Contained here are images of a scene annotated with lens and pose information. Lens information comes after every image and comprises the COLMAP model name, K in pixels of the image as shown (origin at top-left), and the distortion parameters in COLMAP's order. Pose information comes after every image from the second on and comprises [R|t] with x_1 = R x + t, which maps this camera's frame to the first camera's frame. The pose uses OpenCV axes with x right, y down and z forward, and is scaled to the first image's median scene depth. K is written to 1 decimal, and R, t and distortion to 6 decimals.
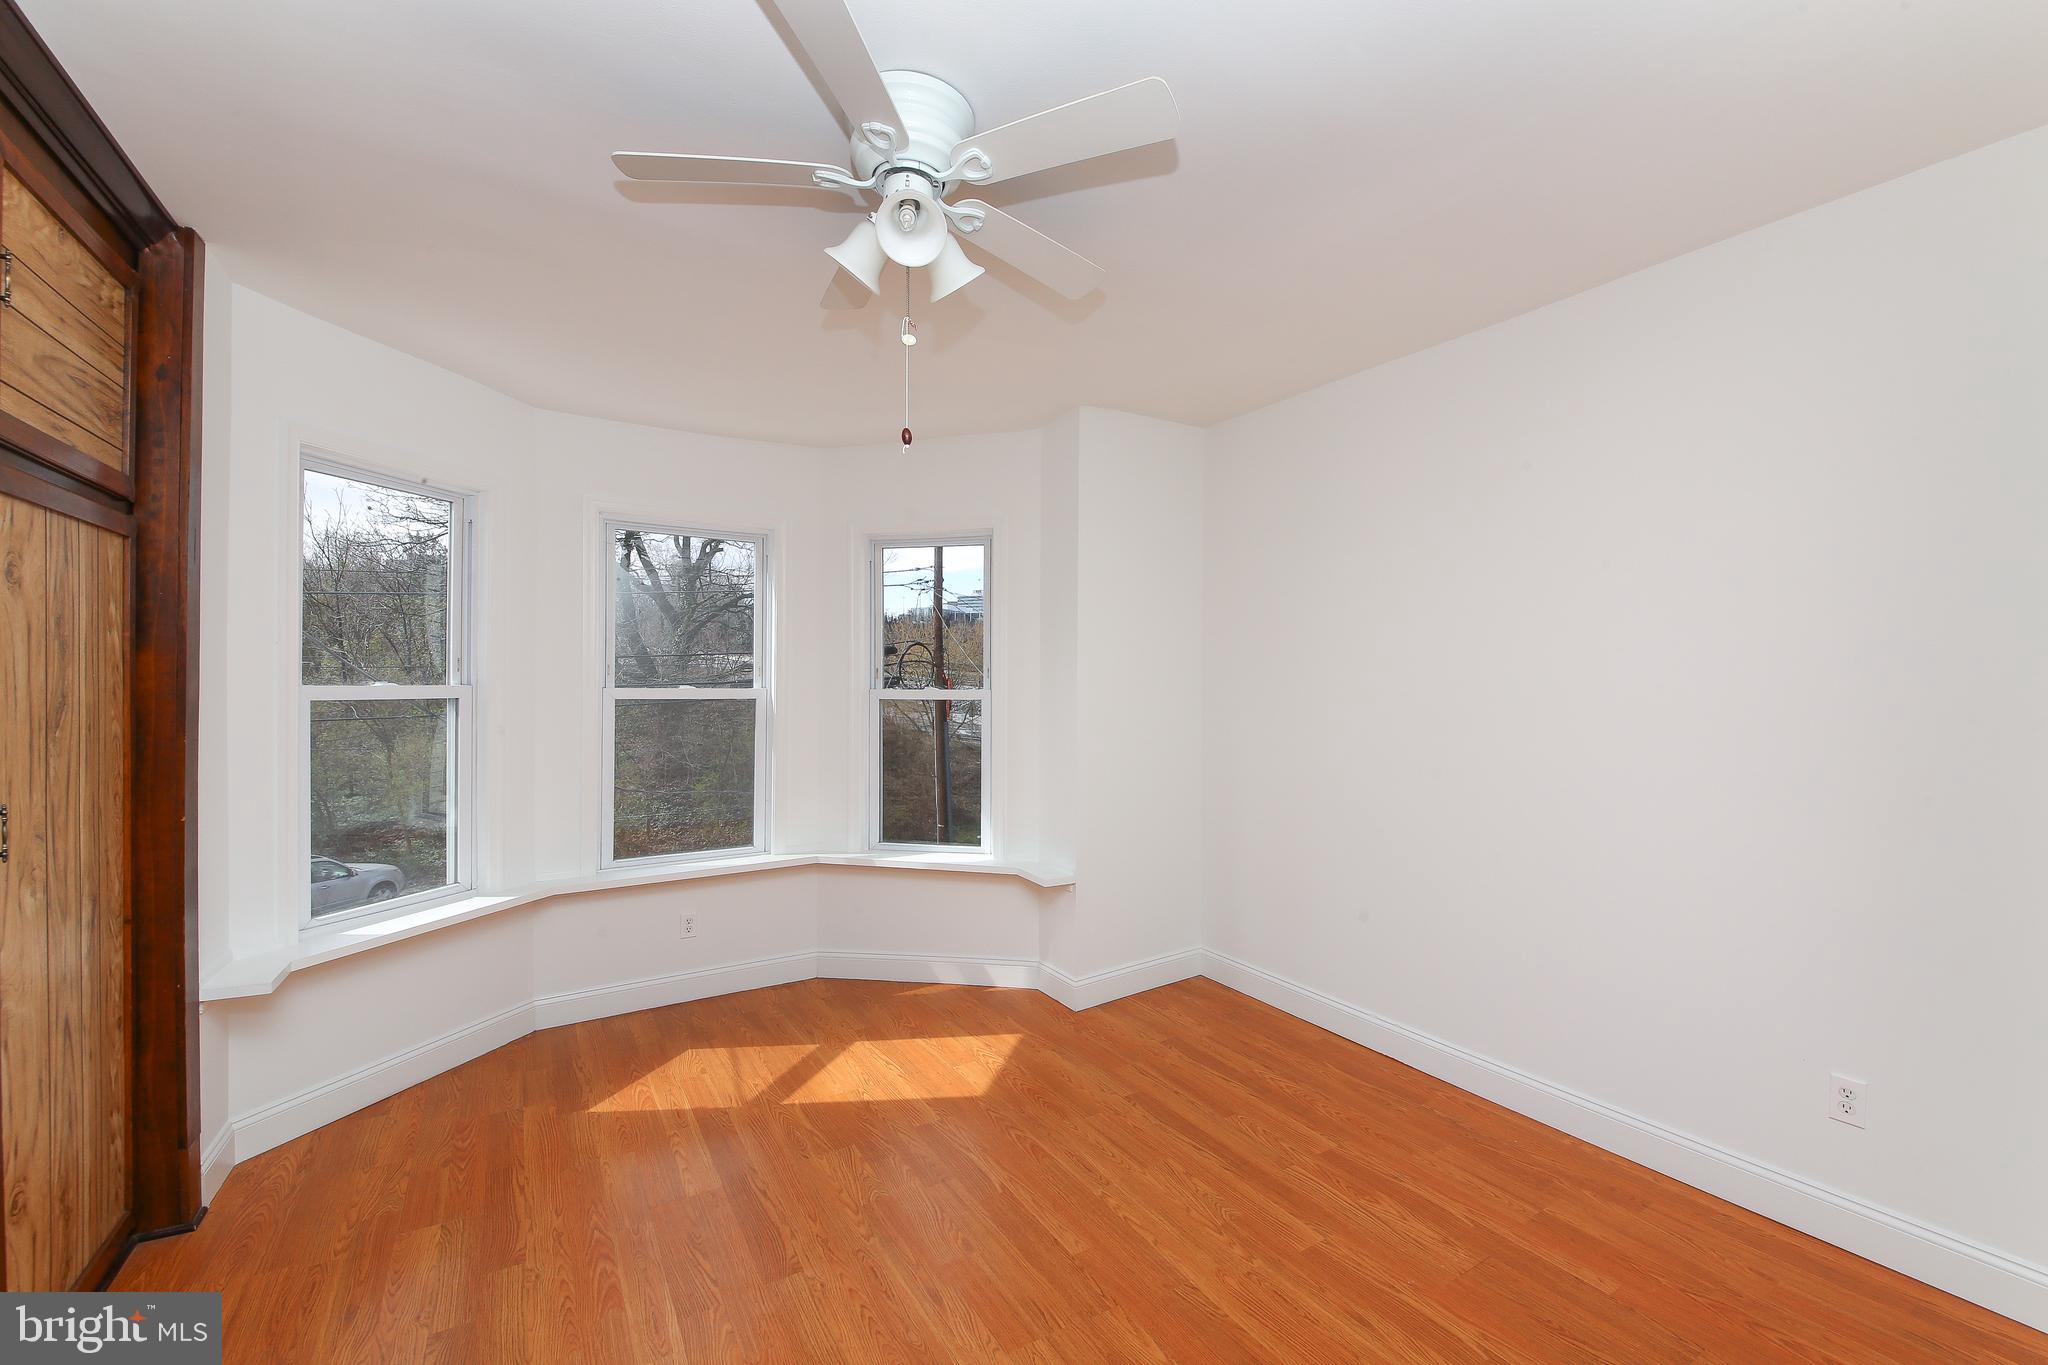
lens RADIAL K [[828.4, 0, 1013.4], [0, 828.4, 693.8], [0, 0, 1]] dist [0.023977, -0.001479]
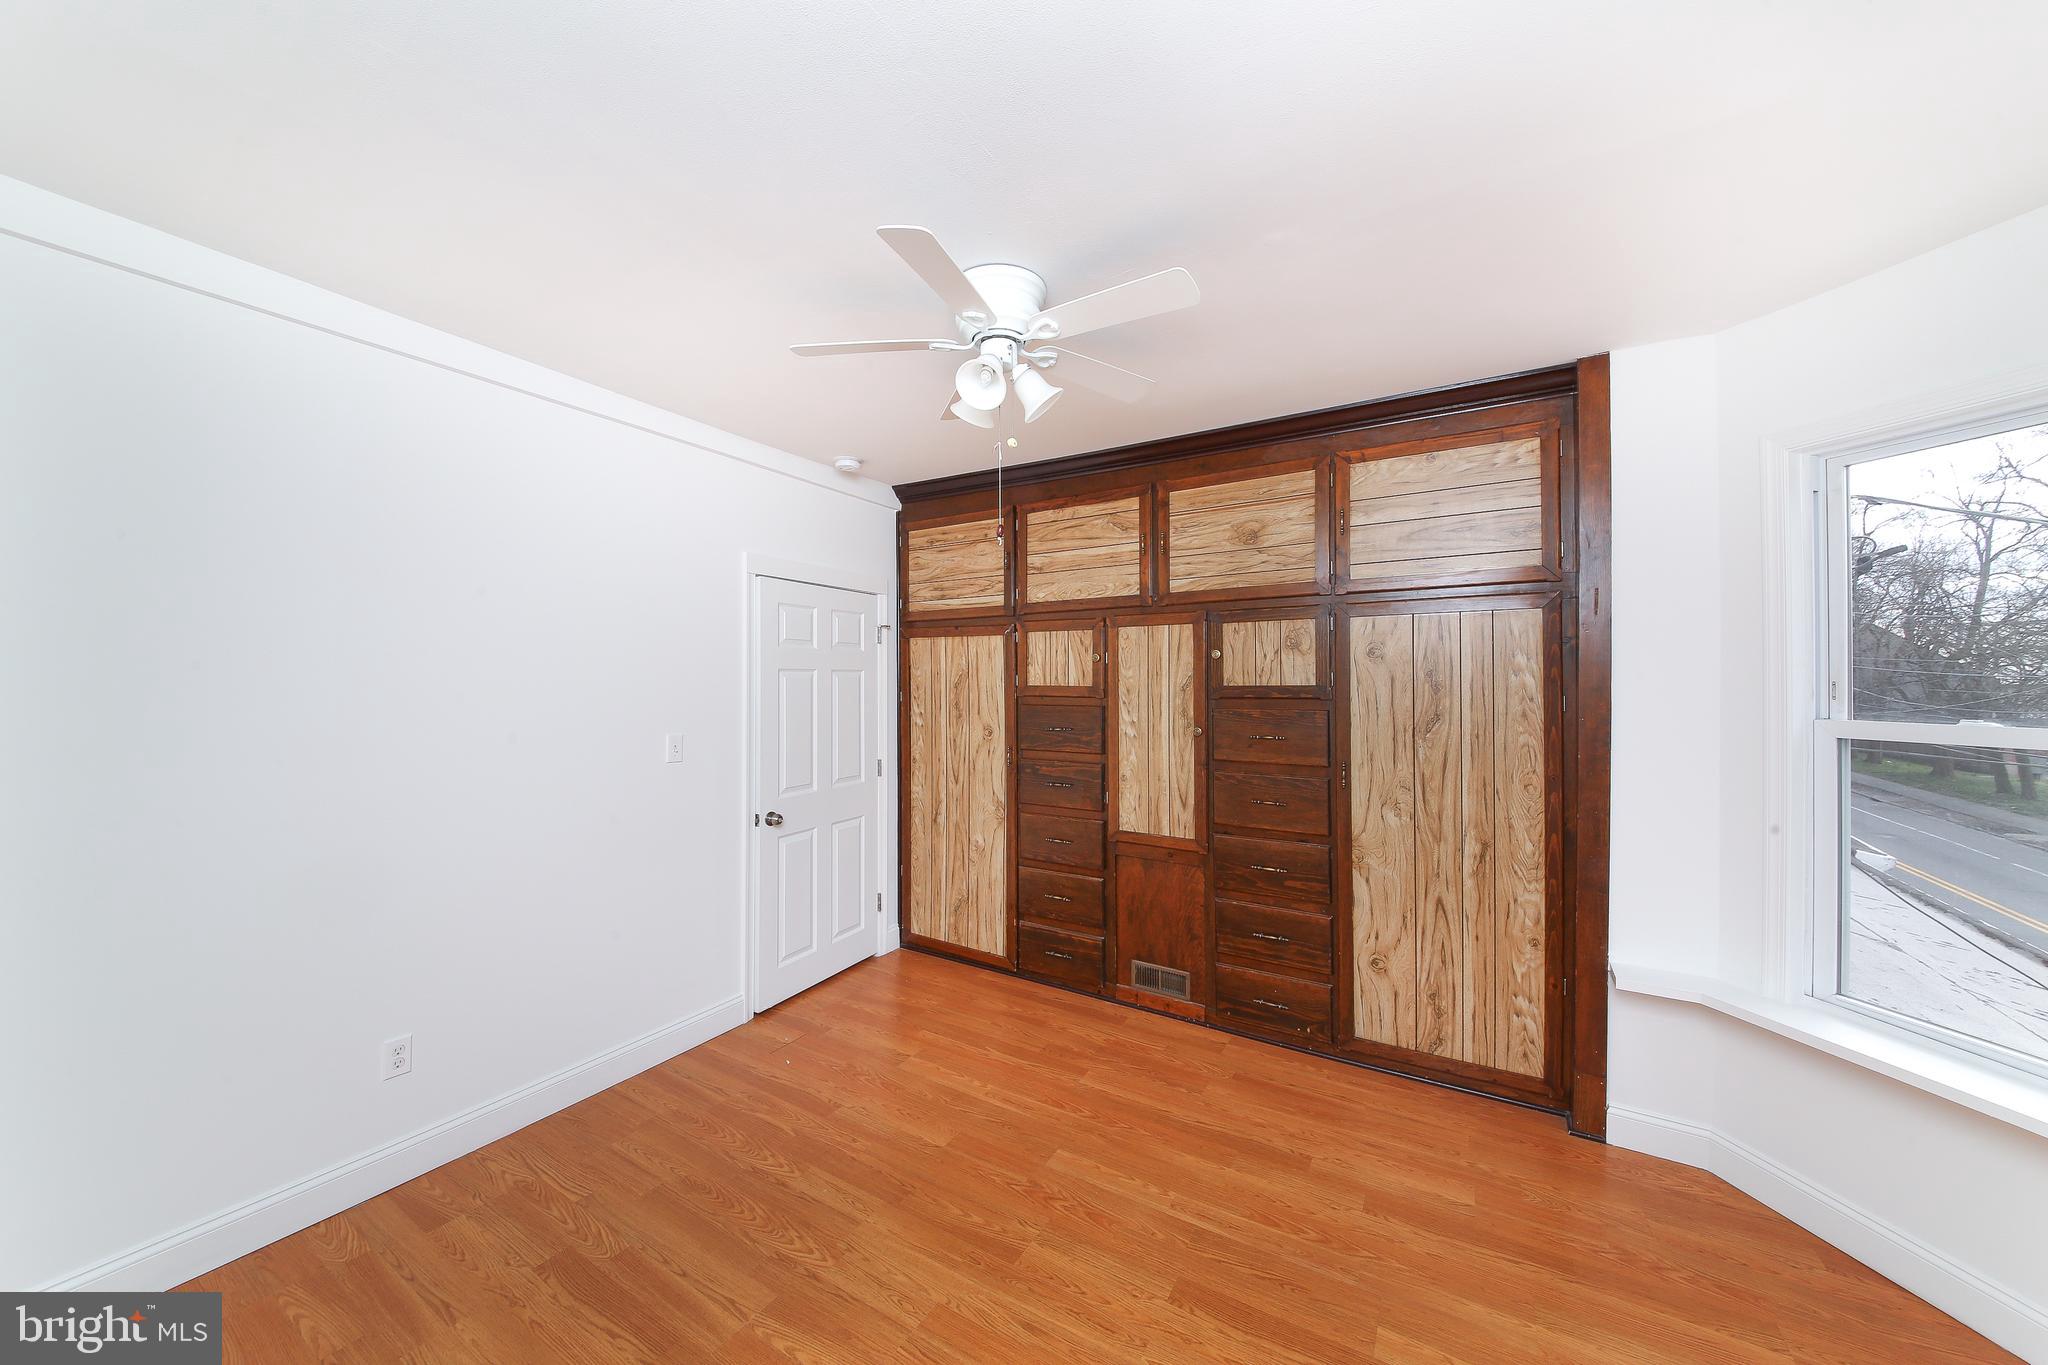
lens RADIAL K [[722.2, 0, 1026.1], [0, 722.2, 669.5], [0, 0, 1]] dist [0.002804, -0.002719]
pose [[-0.891945, -0.012276, -0.451977, 0.218498], [-0.008746, 0.999913, -0.009899, -0.045799], [0.452059, -0.004876, -0.891975, 1.236772]]
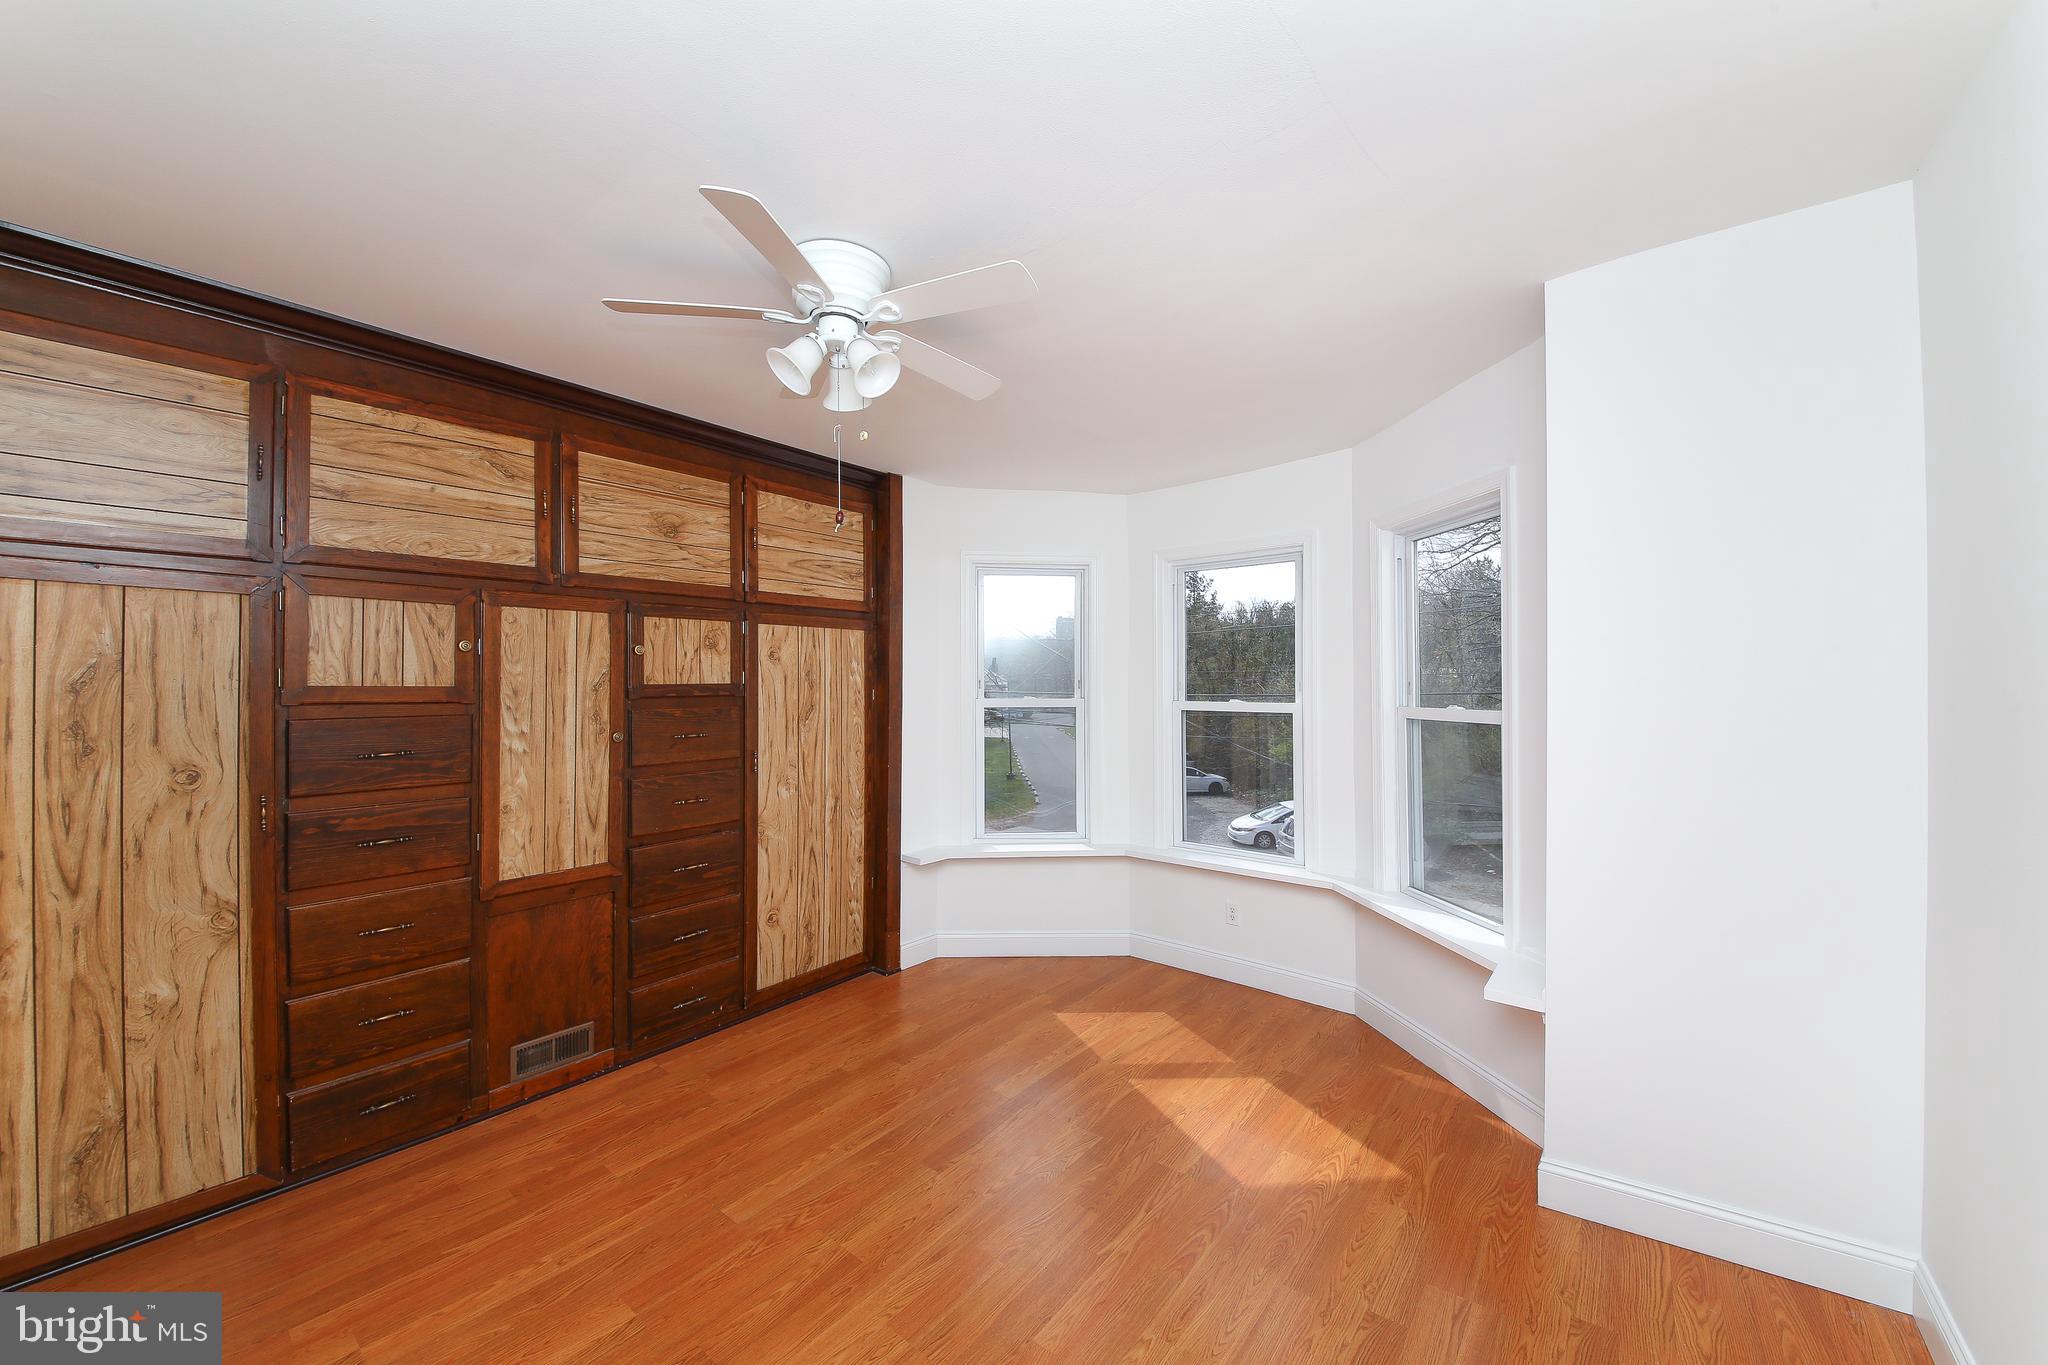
lens RADIAL K [[756.5, 0, 1033.6], [0, 756.5, 670.9], [0, 0, 1]] dist [-0.003790, -0.003703]
pose [[0.357017, -0.018219, -0.933920, 0.638759], [-0.006235, 0.999741, -0.021887, -0.033578], [0.934077, 0.013637, 0.356811, 0.520443]]
